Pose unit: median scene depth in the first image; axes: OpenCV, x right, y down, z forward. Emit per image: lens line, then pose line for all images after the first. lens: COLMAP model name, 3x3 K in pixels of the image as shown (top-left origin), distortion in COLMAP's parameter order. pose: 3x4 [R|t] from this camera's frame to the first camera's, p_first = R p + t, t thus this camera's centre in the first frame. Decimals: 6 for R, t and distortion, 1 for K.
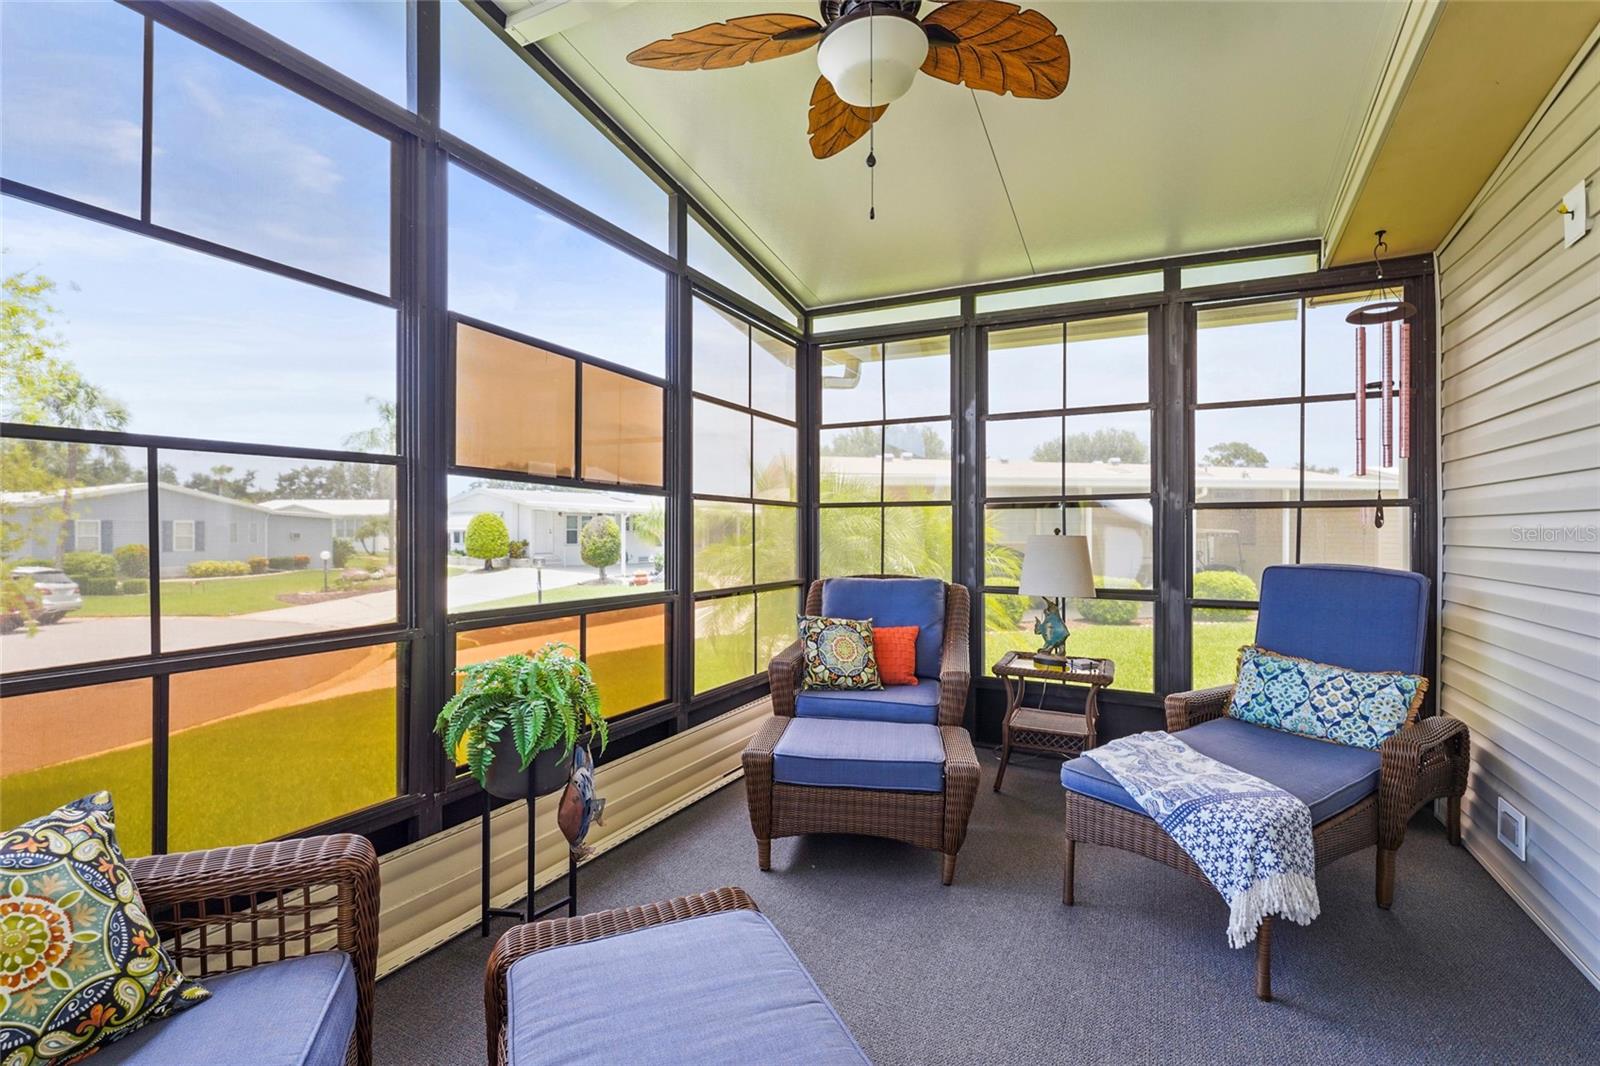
lens RADIAL K [[732.1, 0, 785.2], [0, 732.1, 527.2], [0, 0, 1]] dist [-0.002901, 0.001438]
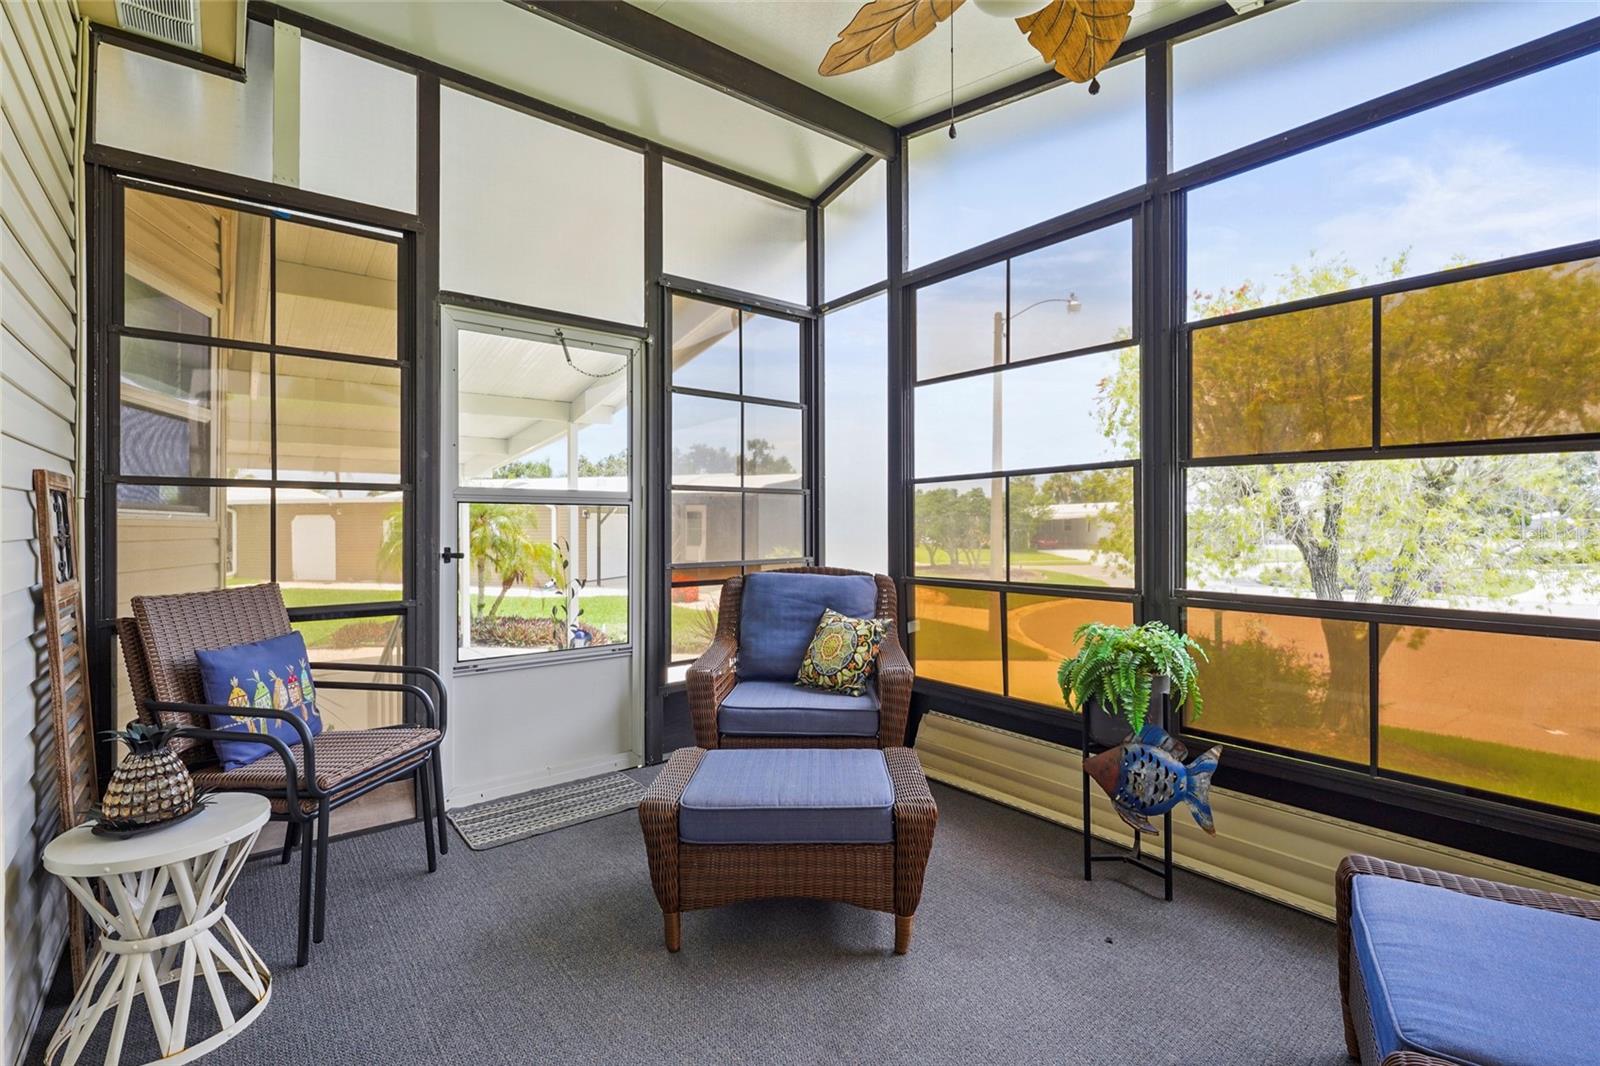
lens RADIAL K [[732.1, 0, 798.5], [0, 732.1, 522.0], [0, 0, 1]] dist [-0.002901, 0.001438]
pose [[-0.403678, 0.005134, -0.914887, 0.882082], [0.004139, 0.999984, 0.003785, 0.002848], [0.914892, -0.002259, -0.403693, 0.974810]]
